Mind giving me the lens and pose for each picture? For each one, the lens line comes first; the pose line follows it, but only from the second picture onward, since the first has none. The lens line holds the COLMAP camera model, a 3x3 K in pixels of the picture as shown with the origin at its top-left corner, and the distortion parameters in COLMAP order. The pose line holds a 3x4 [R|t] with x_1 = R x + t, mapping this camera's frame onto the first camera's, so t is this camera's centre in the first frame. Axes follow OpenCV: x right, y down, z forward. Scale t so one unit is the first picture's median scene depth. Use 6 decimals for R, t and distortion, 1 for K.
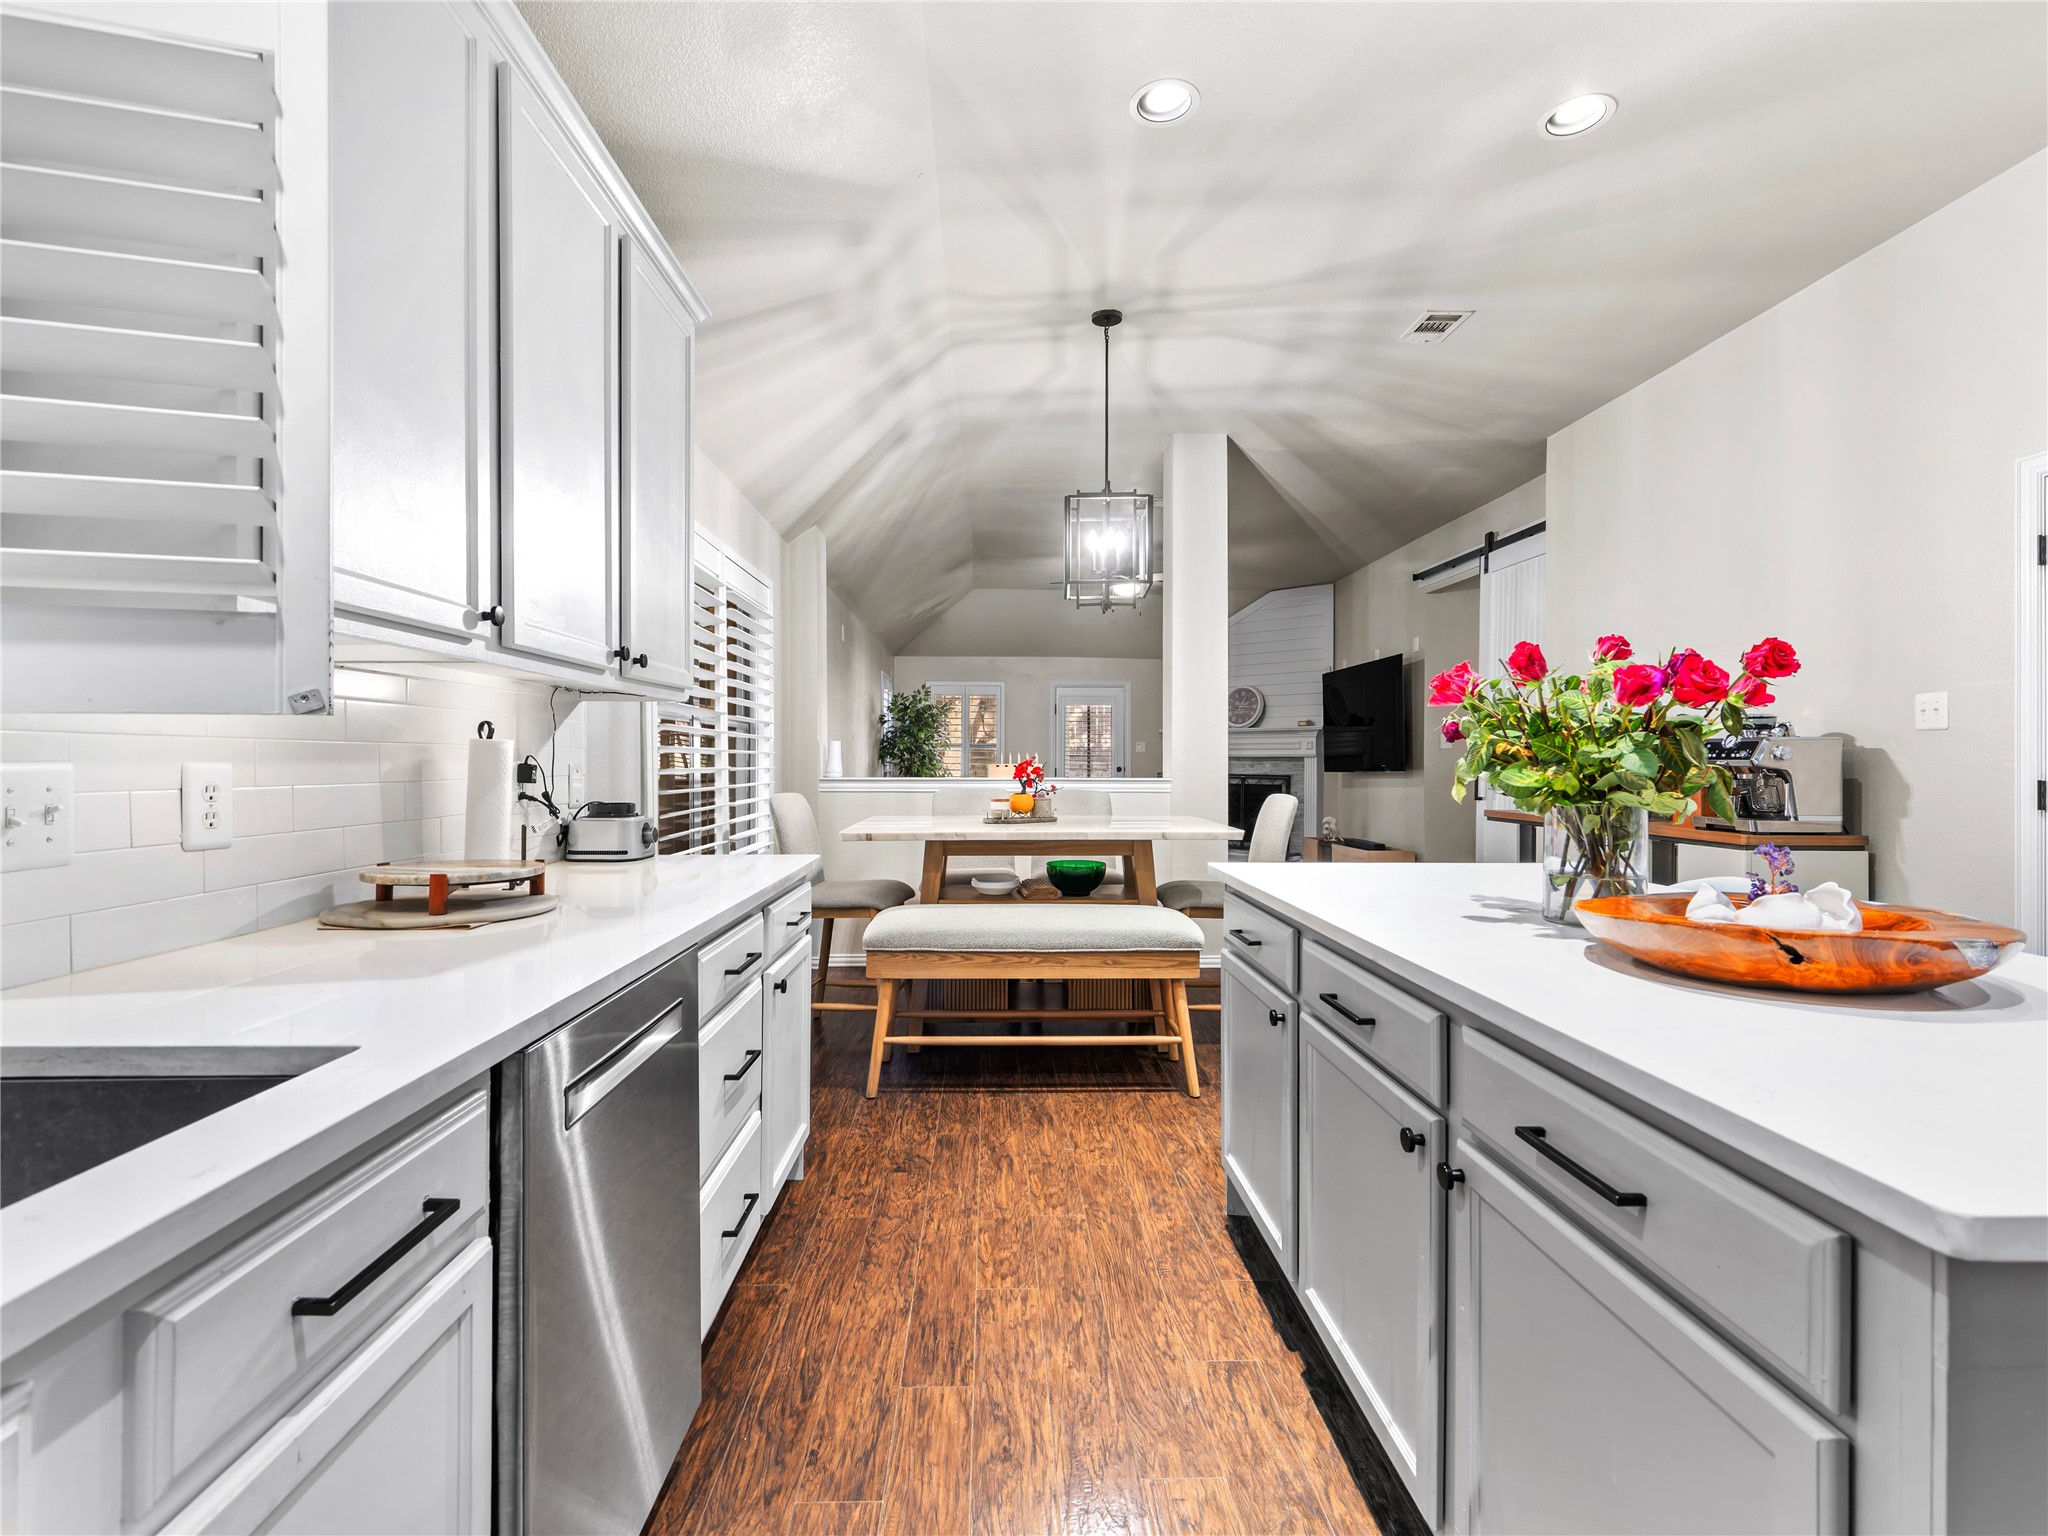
lens RADIAL K [[960.1, 0, 1021.8], [0, 960.1, 758.3], [0, 0, 1]] dist [0.010884, -0.000024]
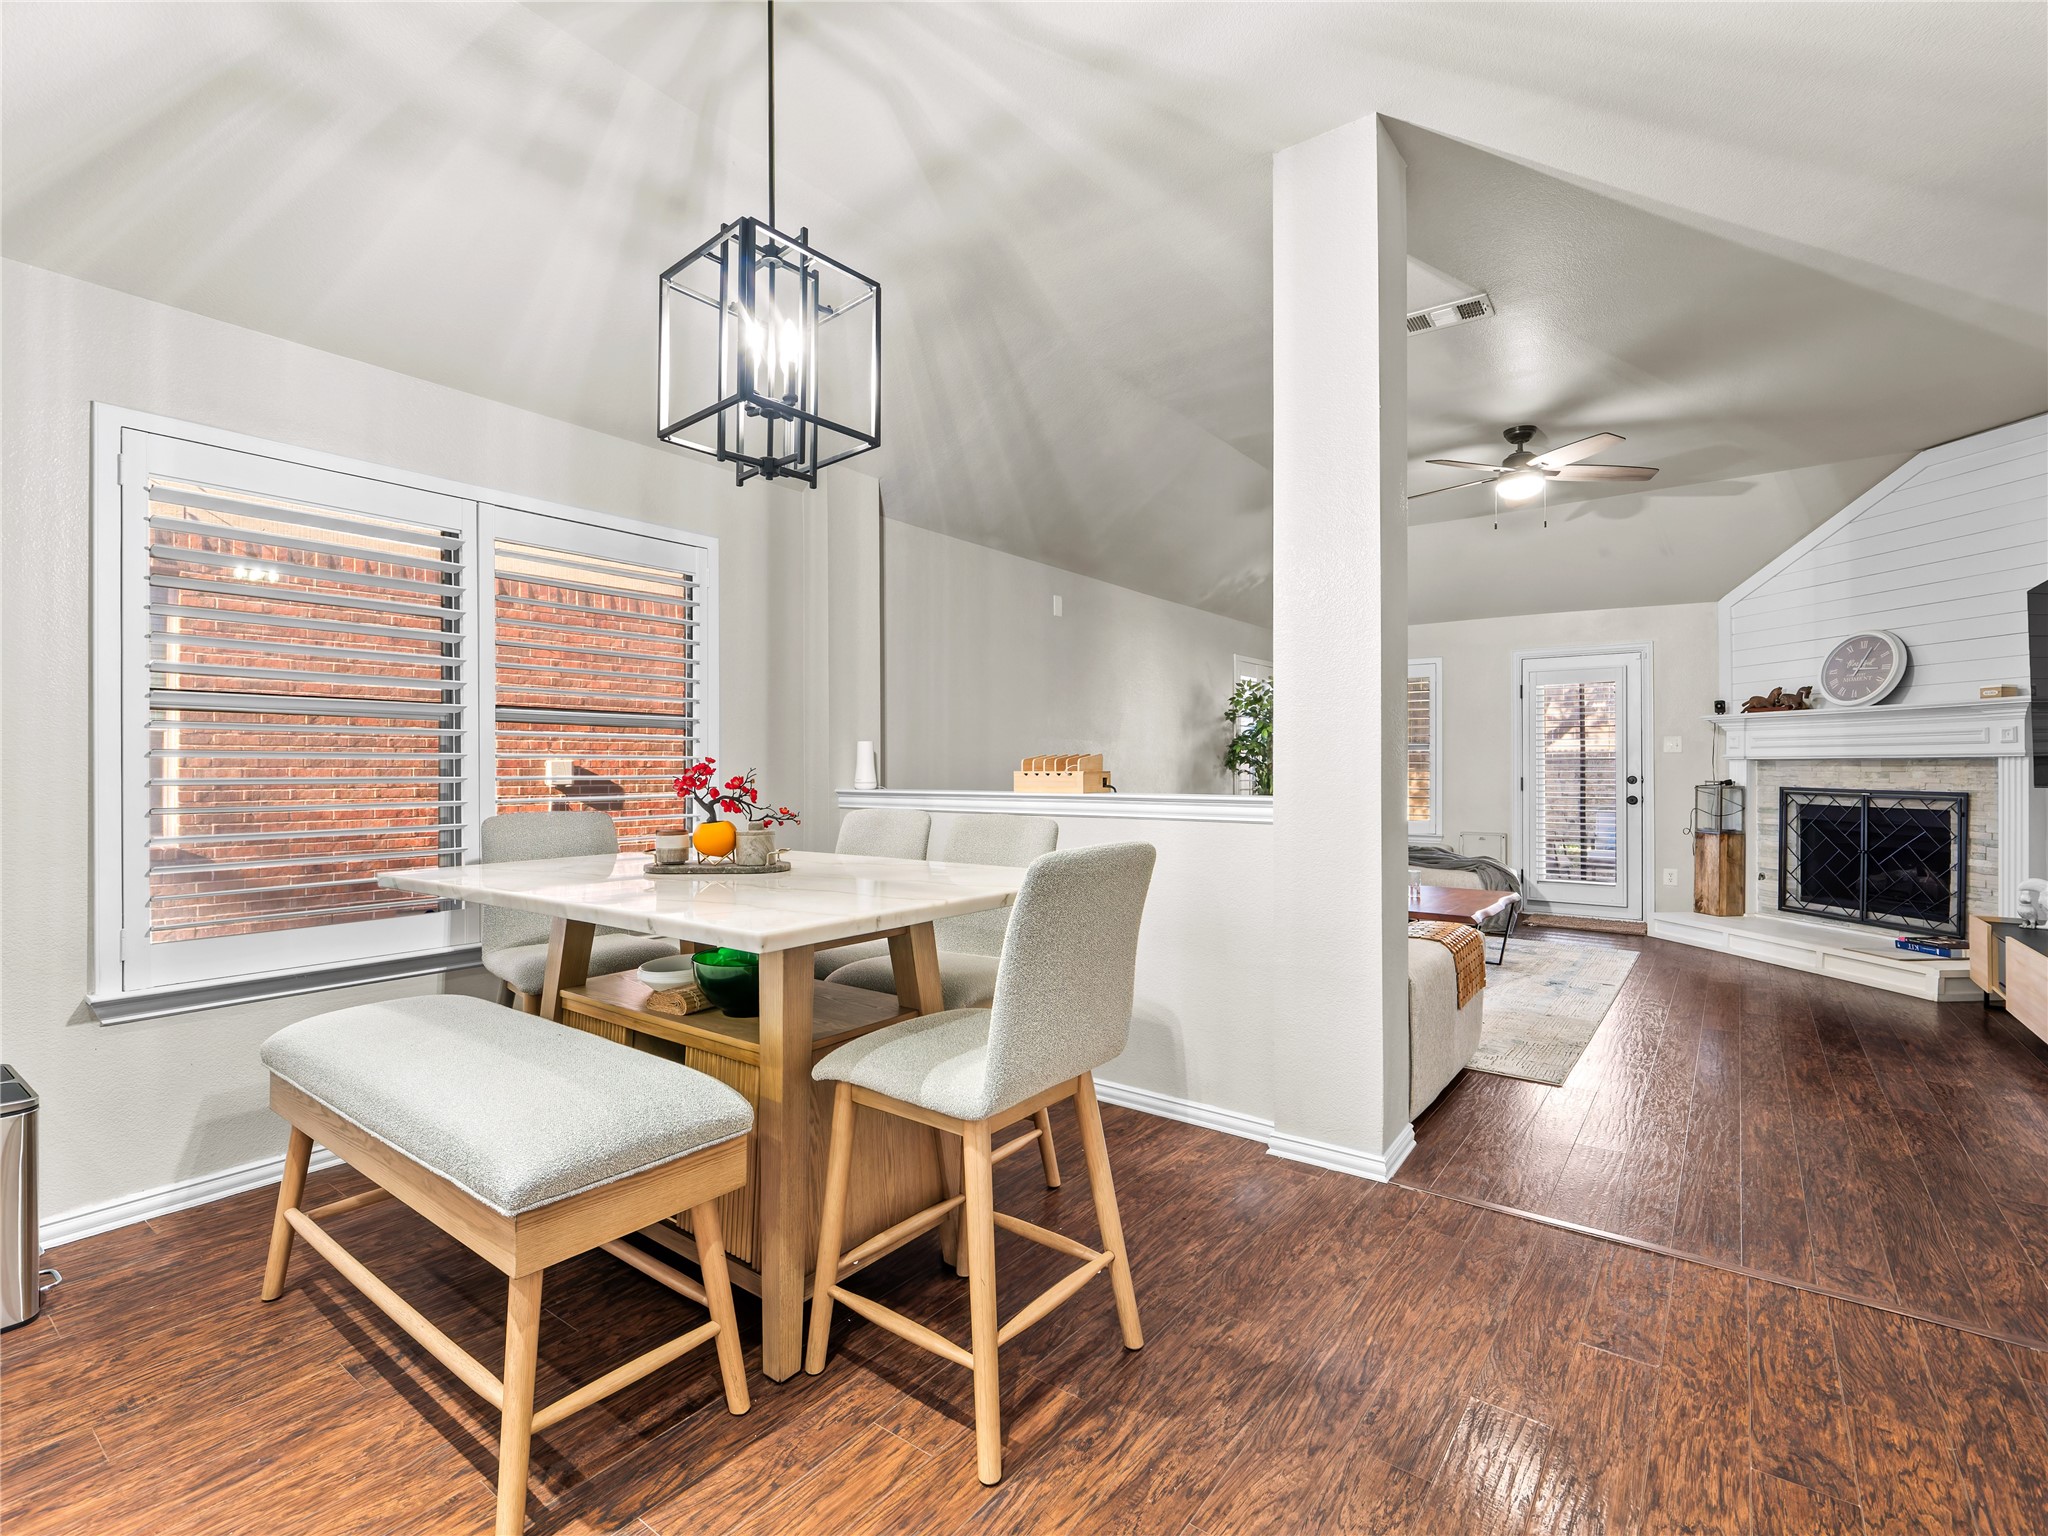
lens RADIAL K [[953.9, 0, 1020.7], [0, 953.9, 769.2], [0, 0, 1]] dist [0.003100, -0.000221]
pose [[0.778838, -0.002763, -0.627219, 0.518212], [0.004591, 0.999989, 0.001296, 0.004727], [0.627208, -0.003889, 0.778842, 0.680952]]
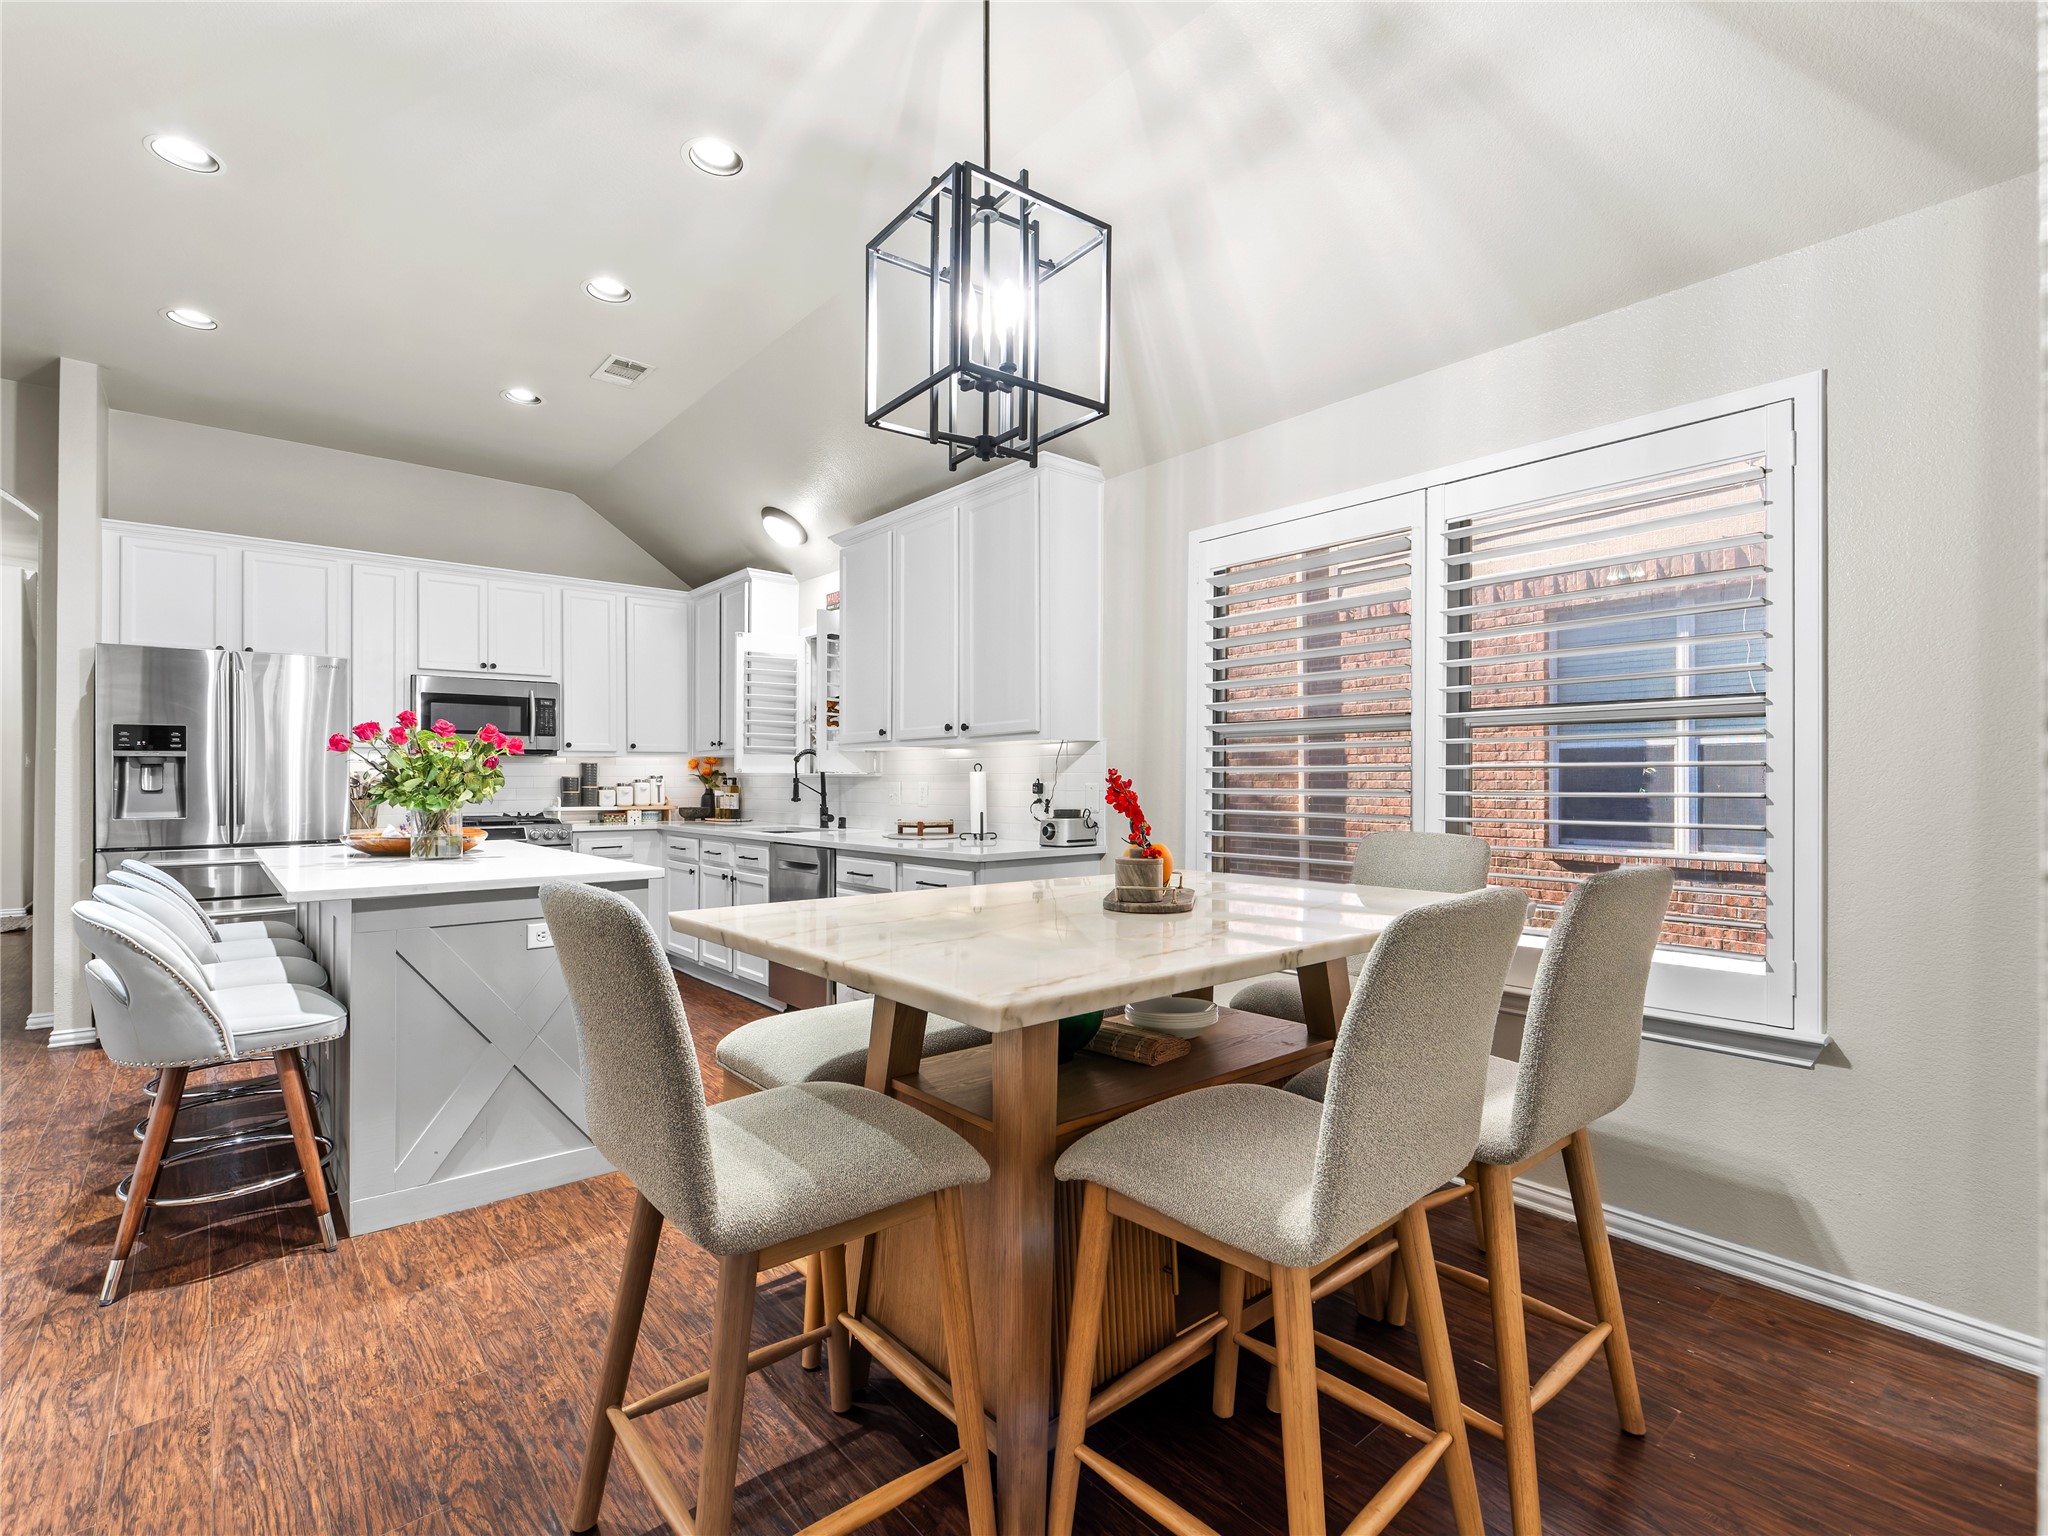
lens RADIAL K [[951.6, 0, 1028.0], [0, 951.6, 775.4], [0, 0, 1]] dist [0.001563, -0.000454]
pose [[-0.777412, -0.006911, -0.628954, 0.363837], [0.000671, 0.999930, -0.011816, 0.007159], [0.628992, -0.009608, -0.777353, 1.374870]]
